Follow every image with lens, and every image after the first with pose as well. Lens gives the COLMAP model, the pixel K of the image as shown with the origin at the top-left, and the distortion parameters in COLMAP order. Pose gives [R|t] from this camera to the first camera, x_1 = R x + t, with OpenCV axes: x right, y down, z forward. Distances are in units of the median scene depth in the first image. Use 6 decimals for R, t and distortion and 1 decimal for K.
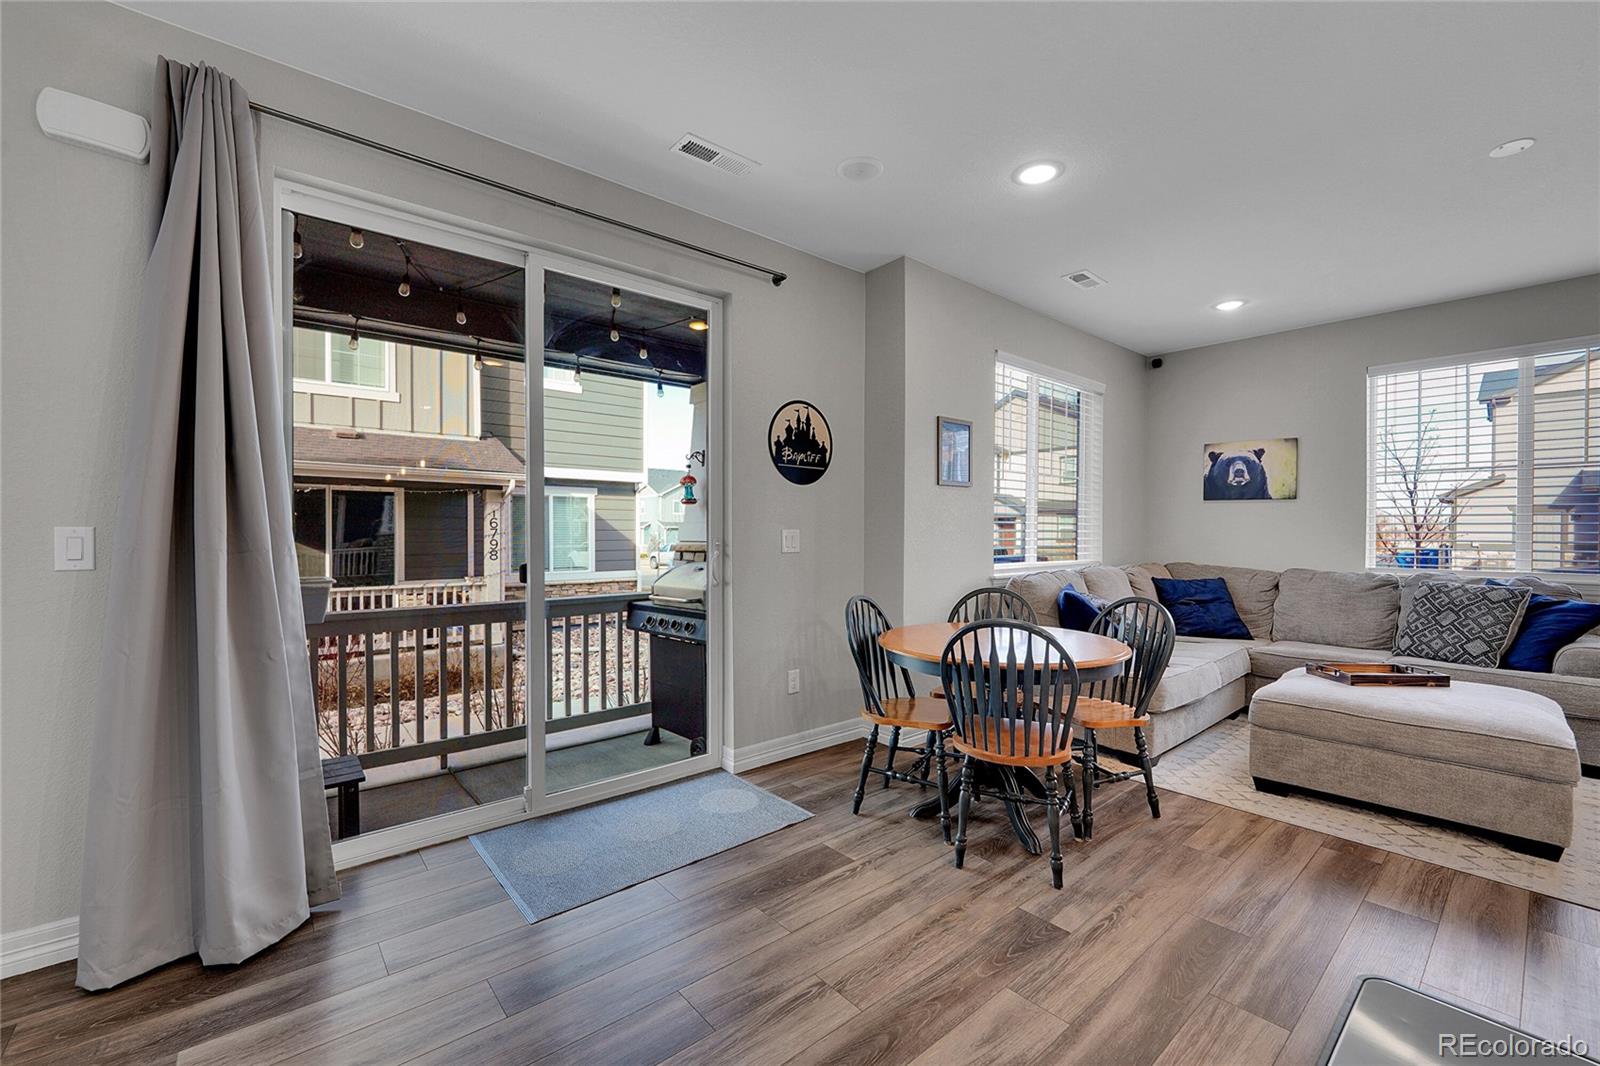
lens RADIAL K [[644.9, 0, 802.0], [0, 644.9, 541.6], [0, 0, 1]] dist [-0.009734, -0.000309]
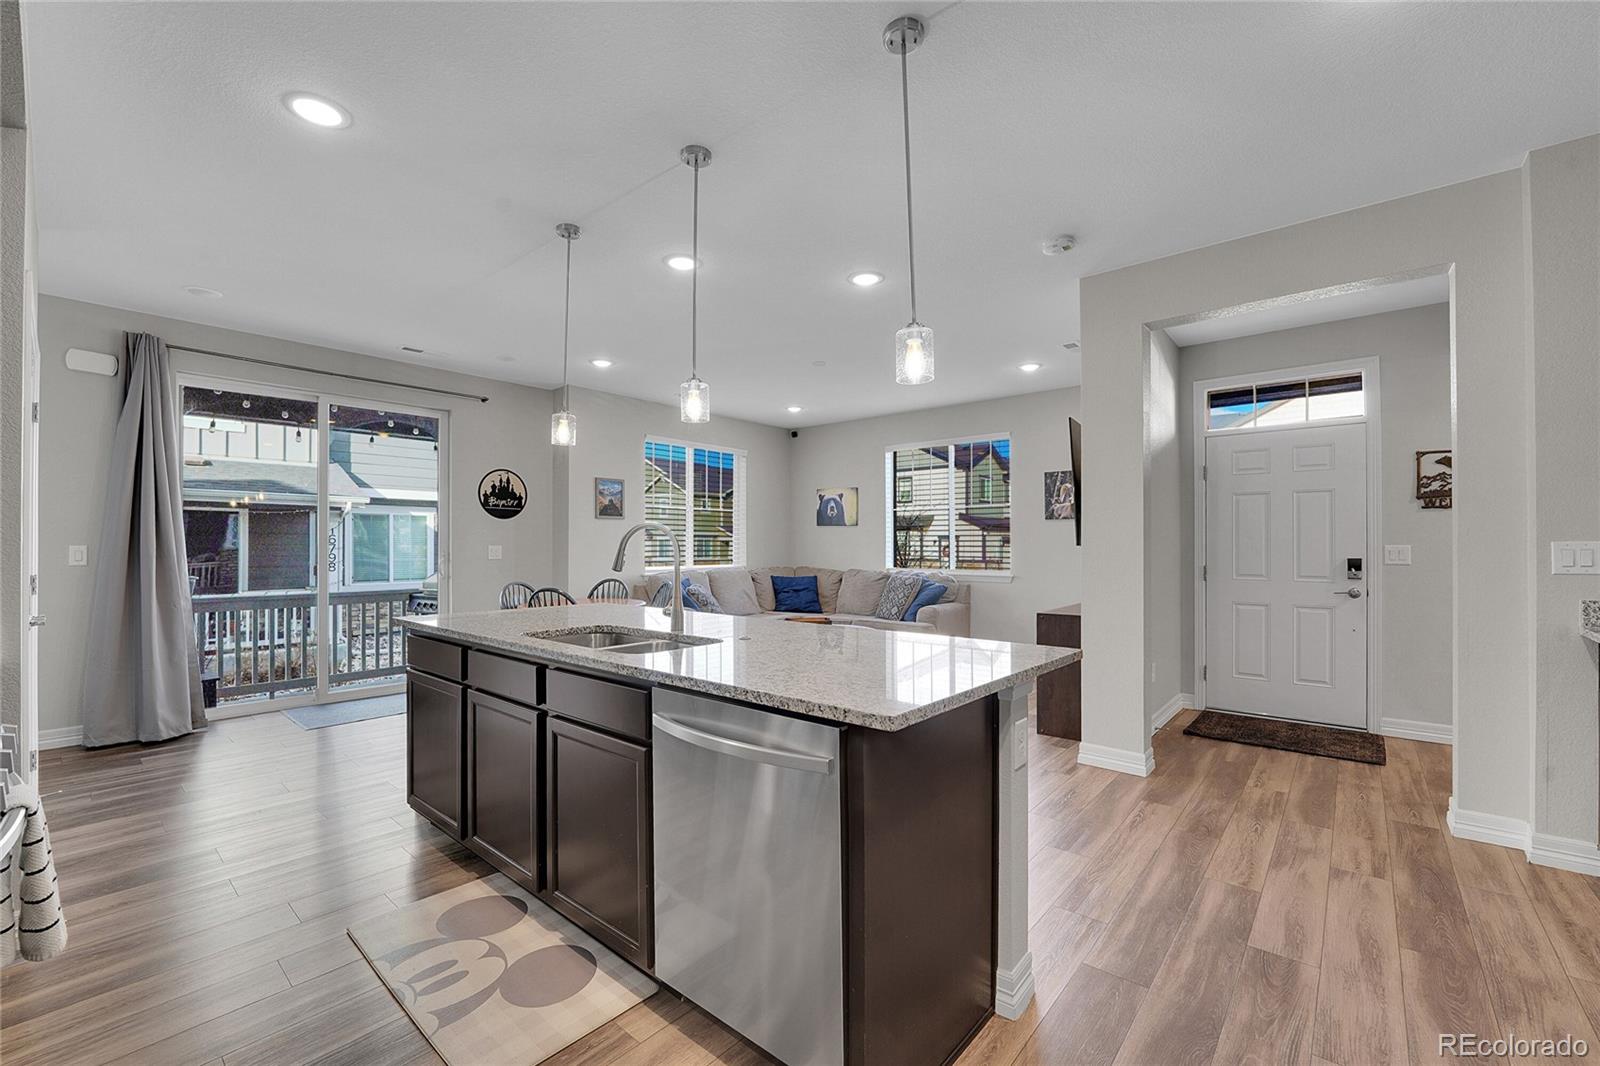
lens RADIAL K [[647.4, 0, 781.6], [0, 647.4, 543.9], [0, 0, 1]] dist [-0.015223, -0.000080]
pose [[0.990523, -0.001107, 0.137343, 0.450718], [0.003594, 0.999834, -0.017859, 0.008856], [-0.137300, 0.018183, 0.990363, -0.709603]]
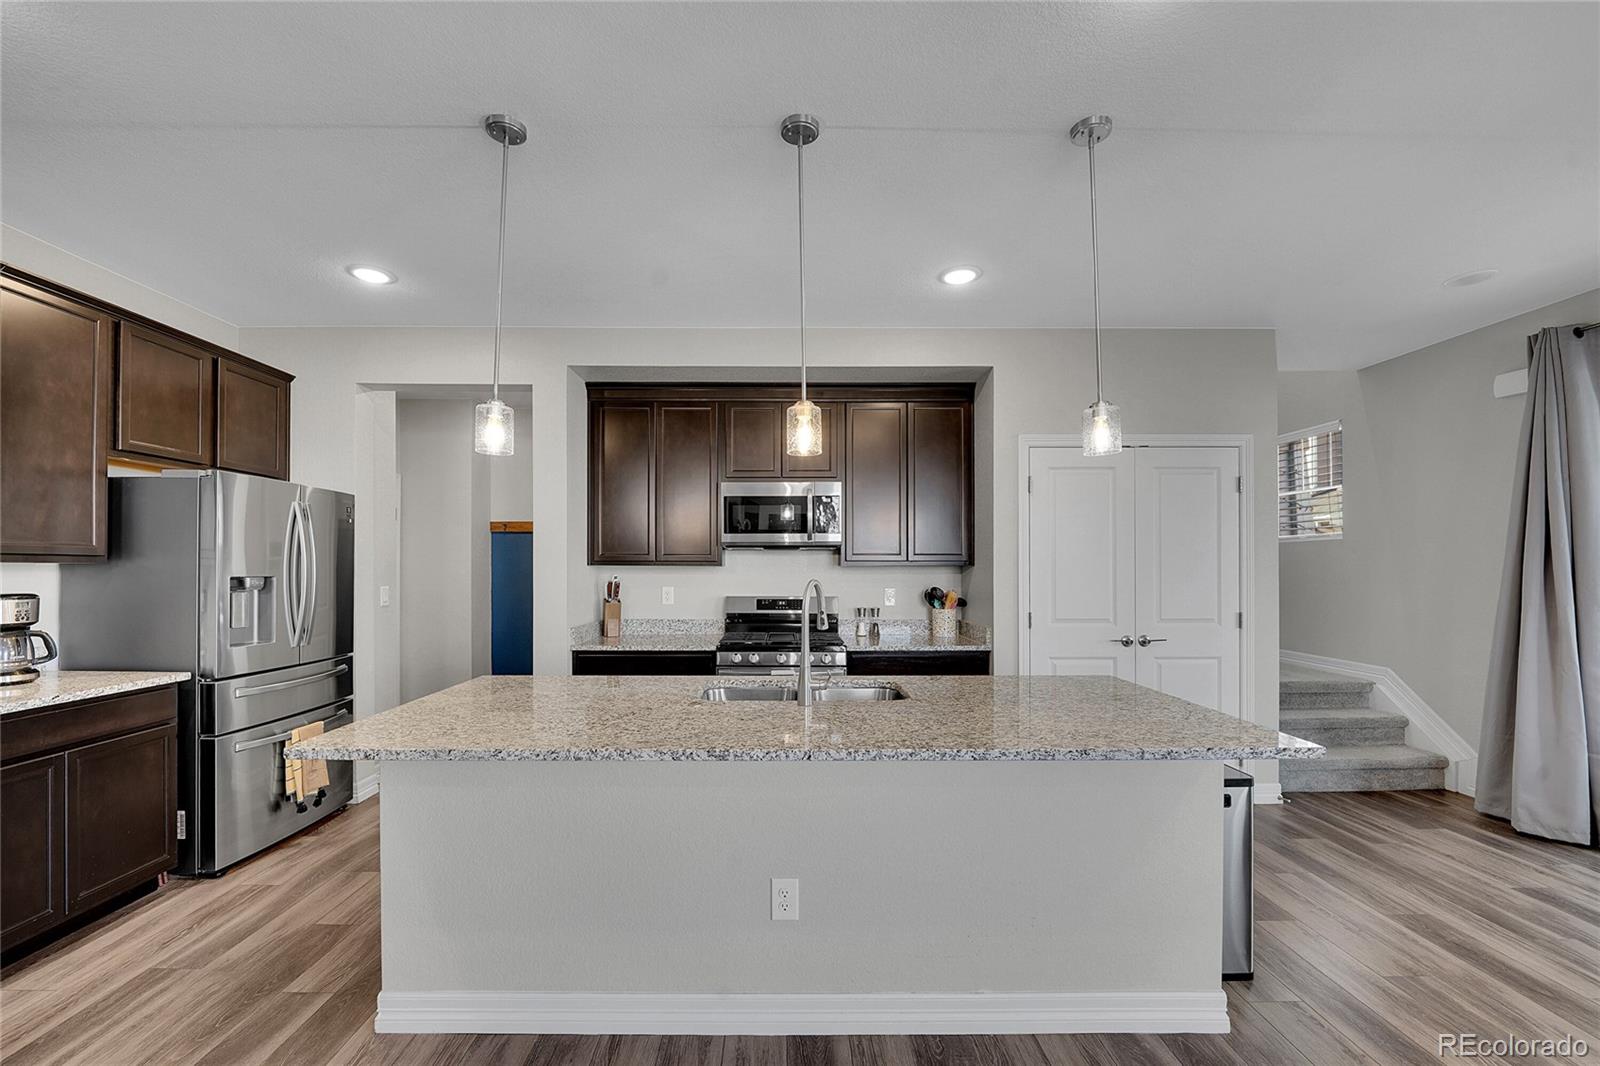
lens RADIAL K [[660.9, 0, 784.3], [0, 660.9, 565.3], [0, 0, 1]] dist [-0.011231, 0.000030]
pose [[-0.634932, -0.005043, -0.772551, 0.867578], [-0.013023, 0.999906, 0.004177, -0.036916], [0.772458, 0.012713, -0.634939, 0.251087]]
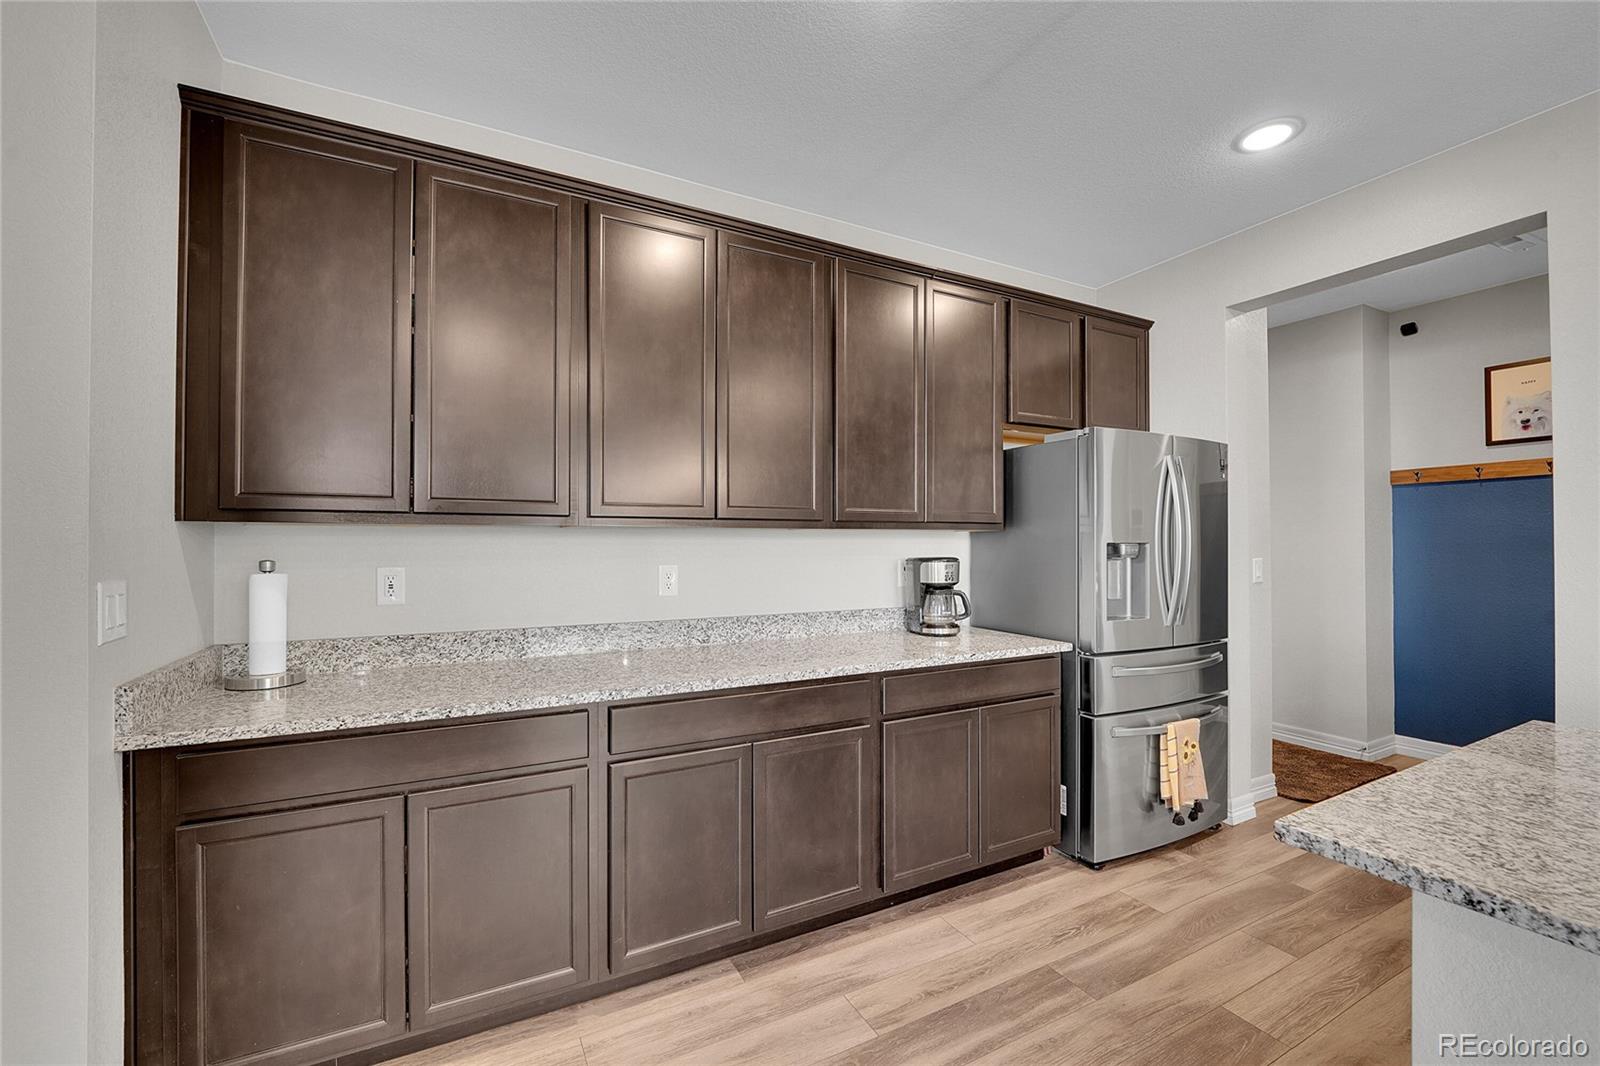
lens RADIAL K [[647.4, 0, 781.6], [0, 647.4, 543.9], [0, 0, 1]] dist [-0.015223, -0.000080]
pose [[-0.975692, 0.001998, 0.219137, 0.872968], [0.004866, 0.999909, 0.012546, -0.021632], [-0.219092, 0.013307, -0.975613, 0.016876]]
